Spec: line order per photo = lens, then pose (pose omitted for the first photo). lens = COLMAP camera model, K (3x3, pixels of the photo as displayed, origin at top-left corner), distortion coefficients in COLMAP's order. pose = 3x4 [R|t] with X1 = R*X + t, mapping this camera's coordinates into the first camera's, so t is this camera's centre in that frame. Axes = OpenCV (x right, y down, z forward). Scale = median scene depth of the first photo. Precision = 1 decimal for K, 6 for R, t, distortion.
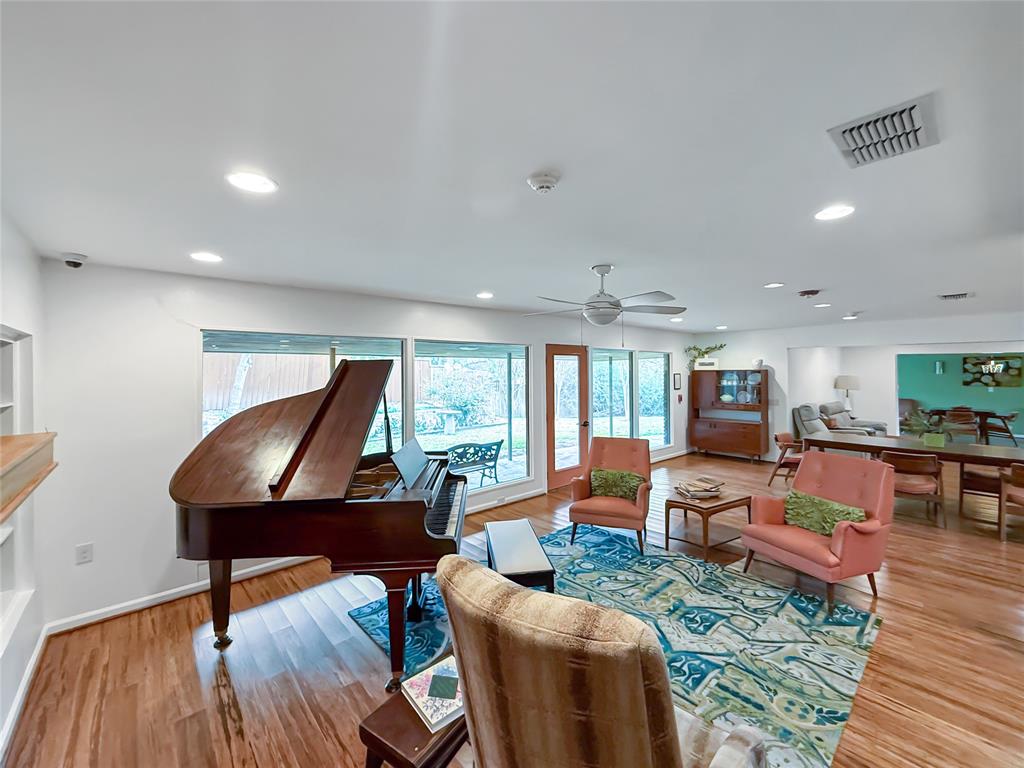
lens RADIAL K [[421.9, 0, 514.2], [0, 421.9, 372.6], [0, 0, 1]] dist [-0.002279, 0.000068]
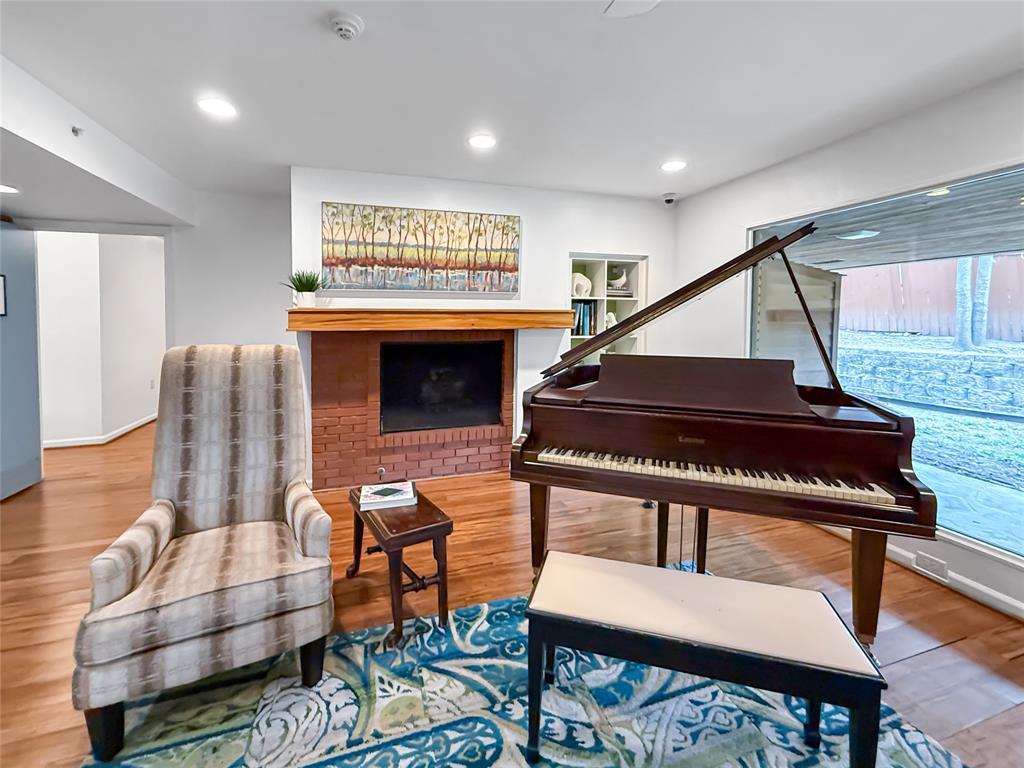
lens RADIAL K [[434.5, 0, 504.1], [0, 434.5, 324.9], [0, 0, 1]] dist [-0.000636, 0.000073]
pose [[-0.416298, 0.031028, -0.908699, 0.510351], [0.004766, 0.999478, 0.031944, 0.101371], [0.909216, 0.008967, -0.416228, 1.070805]]
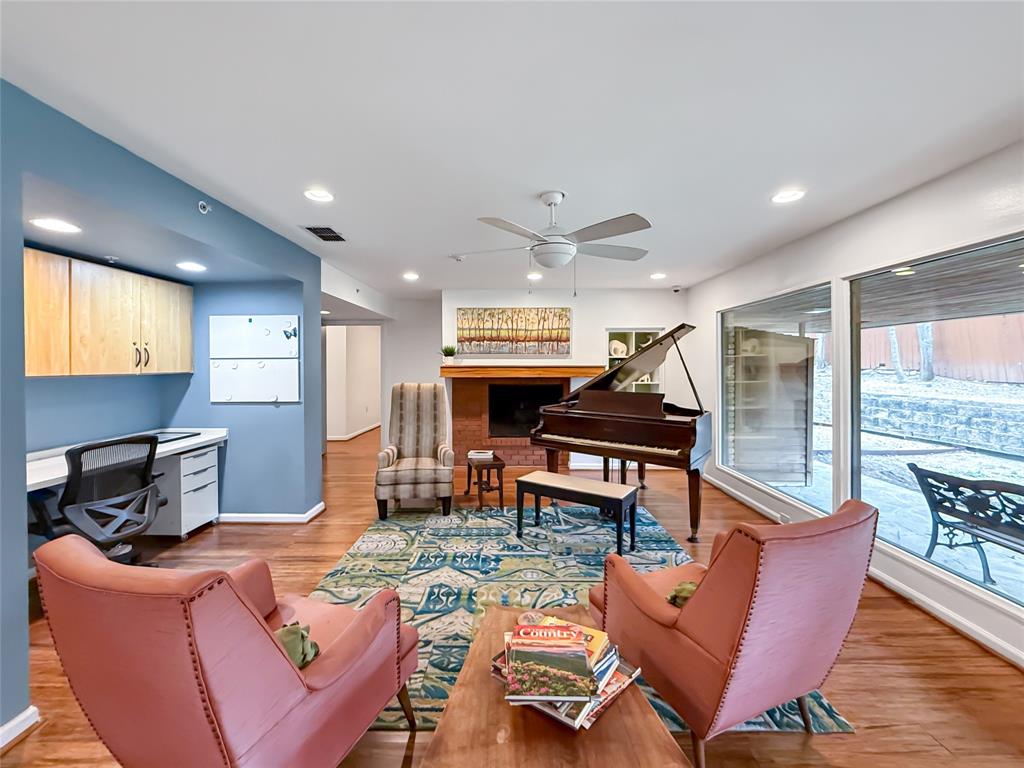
lens RADIAL K [[415.3, 0, 510.0], [0, 415.3, 366.9], [0, 0, 1]] dist [-0.000741, 0.000191]
pose [[-0.669732, 0.017253, -0.742403, 0.989925], [0.009707, 0.999848, 0.014479, 0.074209], [0.742540, 0.002491, -0.669797, 1.693677]]
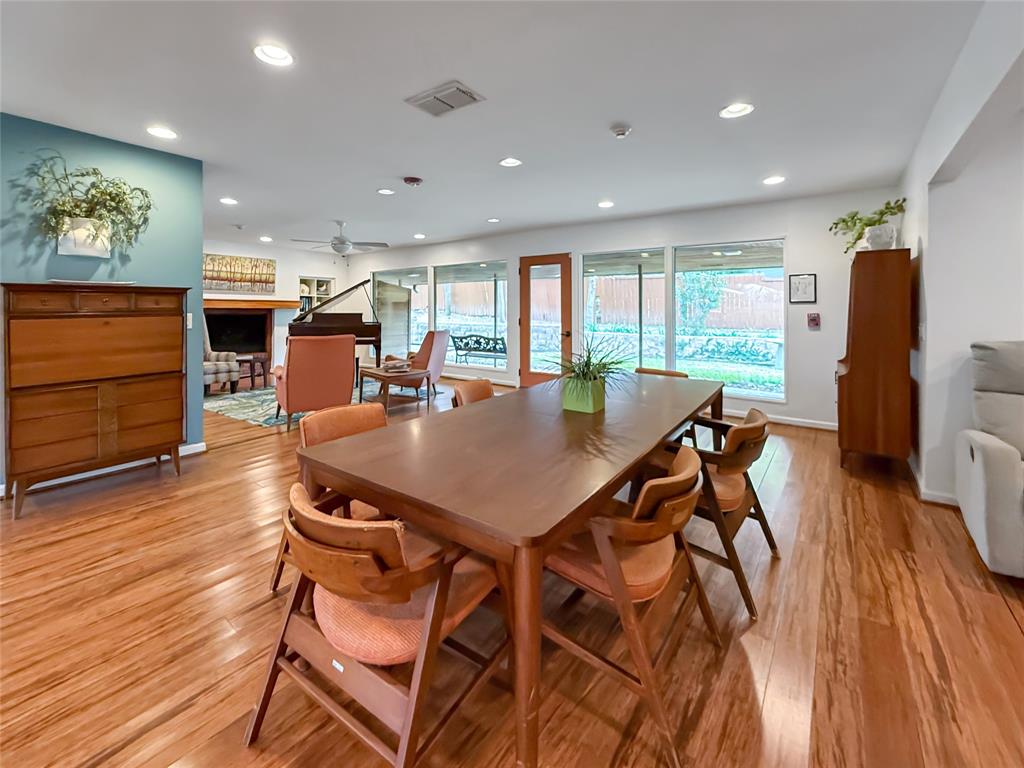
lens RADIAL K [[436.2, 0, 512.3], [0, 436.2, 309.9], [0, 0, 1]] dist [0.000073, -0.000072]
pose [[0.208645, 0.010395, -0.977936, 2.568342], [-0.002312, 0.999946, 0.010135, 0.130080], [0.977989, 0.000147, 0.208658, 1.534759]]
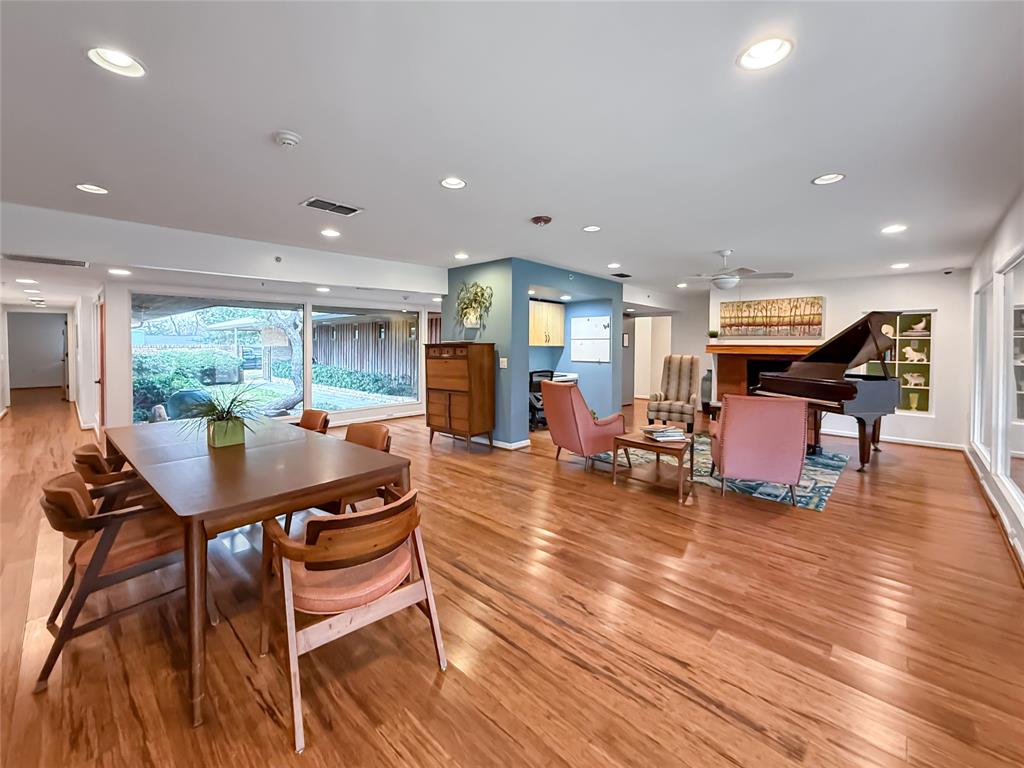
lens RADIAL K [[427.2, 0, 515.2], [0, 427.2, 350.3], [0, 0, 1]] dist [-0.000411, 0.000179]
pose [[-0.995821, 0.002990, -0.091280, 1.261933], [0.001961, 0.999934, 0.011361, 0.096026], [0.091308, 0.011134, -0.995760, 2.816796]]
